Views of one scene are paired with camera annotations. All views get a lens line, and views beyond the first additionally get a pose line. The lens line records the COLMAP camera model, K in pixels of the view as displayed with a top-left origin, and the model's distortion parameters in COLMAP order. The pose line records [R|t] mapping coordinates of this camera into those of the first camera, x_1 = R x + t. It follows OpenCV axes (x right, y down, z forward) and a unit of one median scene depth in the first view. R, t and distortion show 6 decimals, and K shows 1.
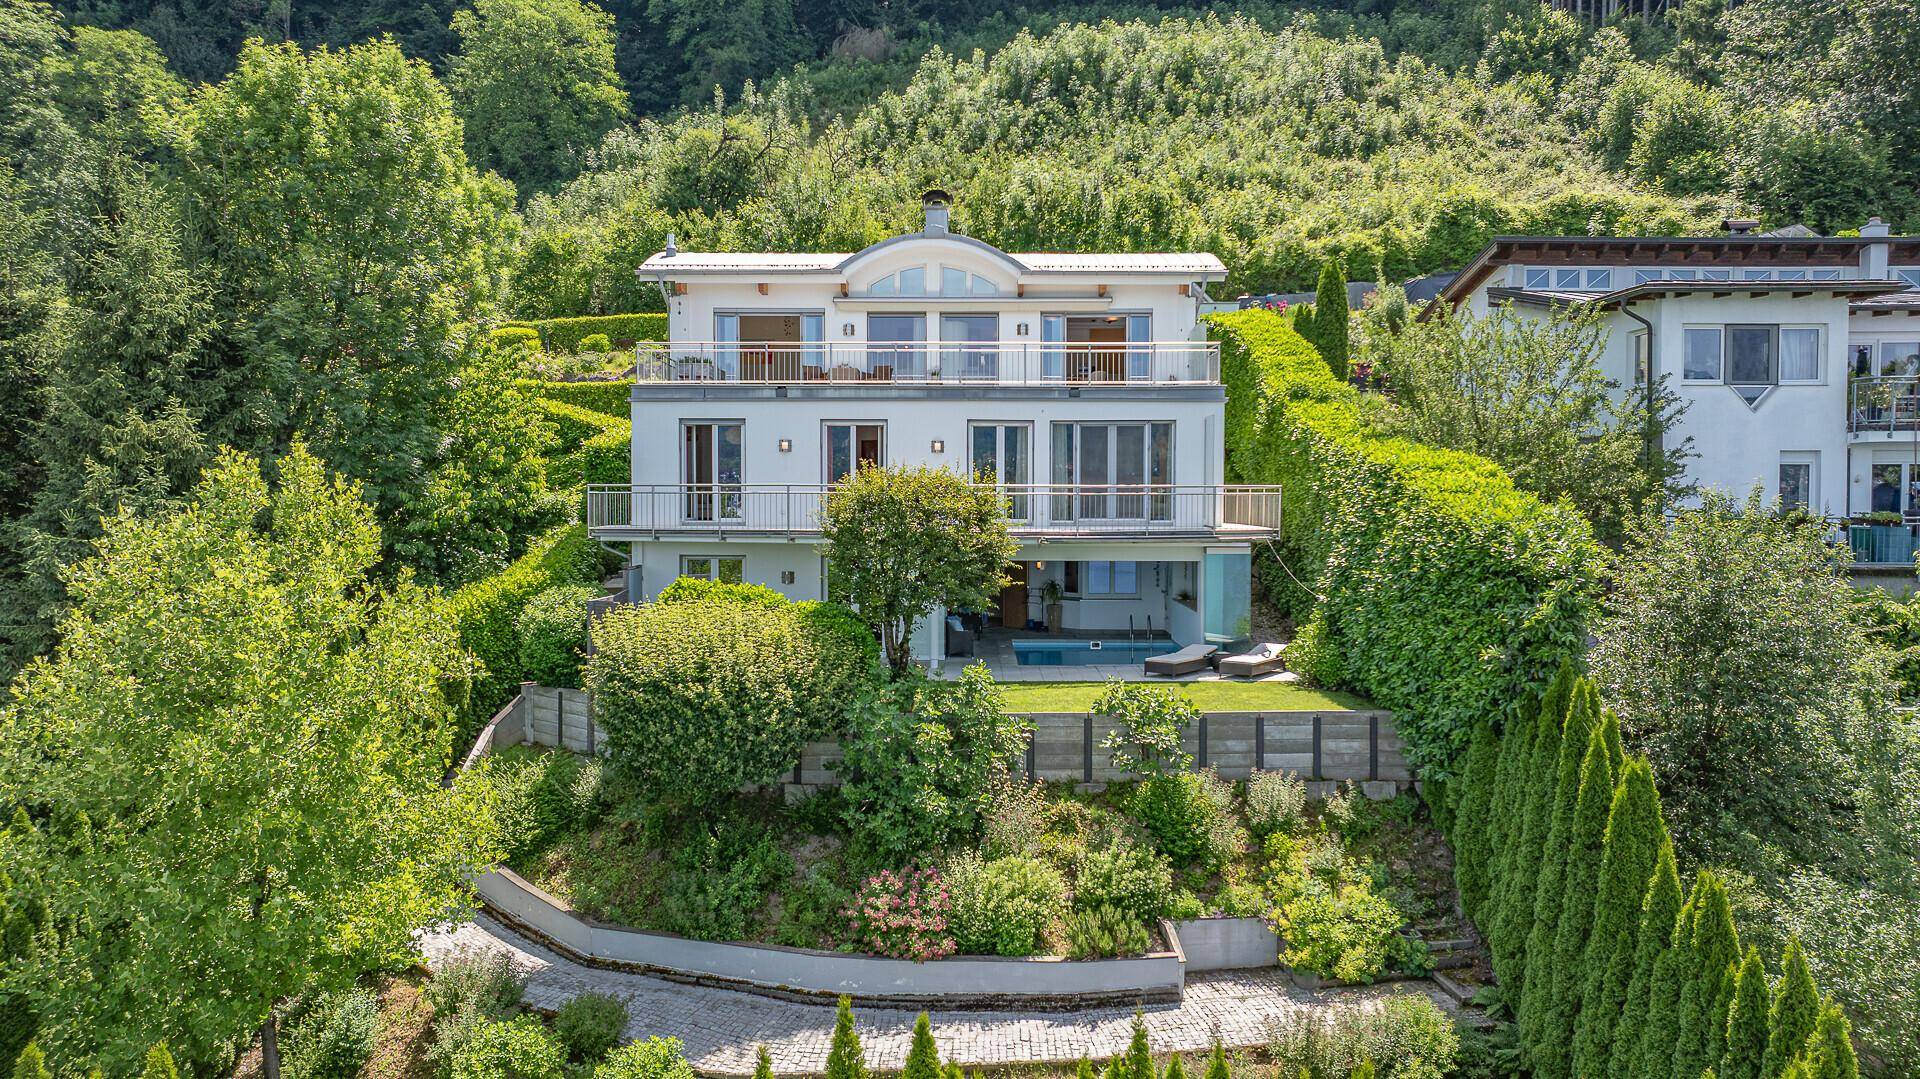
lens RADIAL K [[1246.3, 0, 963.1], [0, 1246.3, 537.1], [0, 0, 1]] dist [-0.028527, 0.016878]
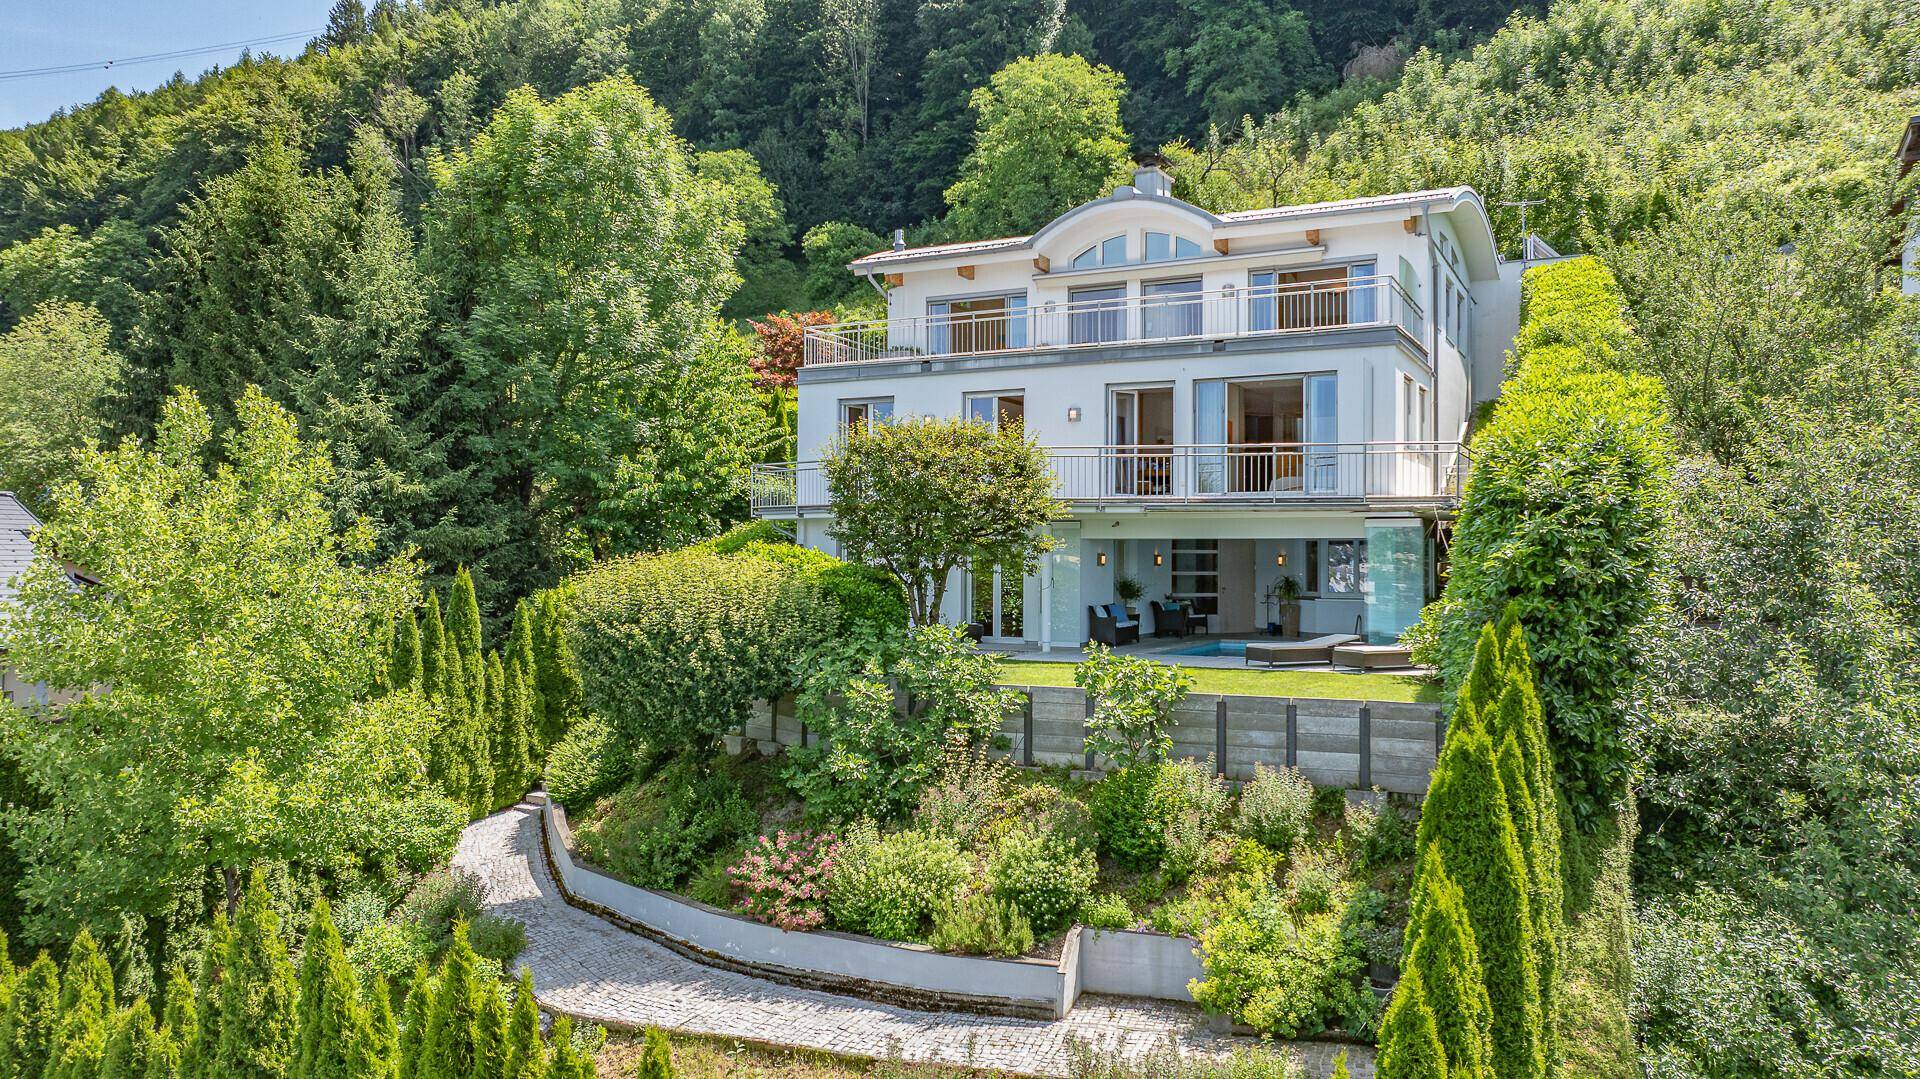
lens RADIAL K [[1246.3, 0, 959.0], [0, 1246.3, 538.8], [0, 0, 1]] dist [-0.028527, 0.016878]
pose [[0.906897, -0.001670, -0.421349, 0.377419], [-0.013989, 0.999322, -0.034070, 0.067306], [0.421120, 0.036792, 0.906258, 0.173635]]
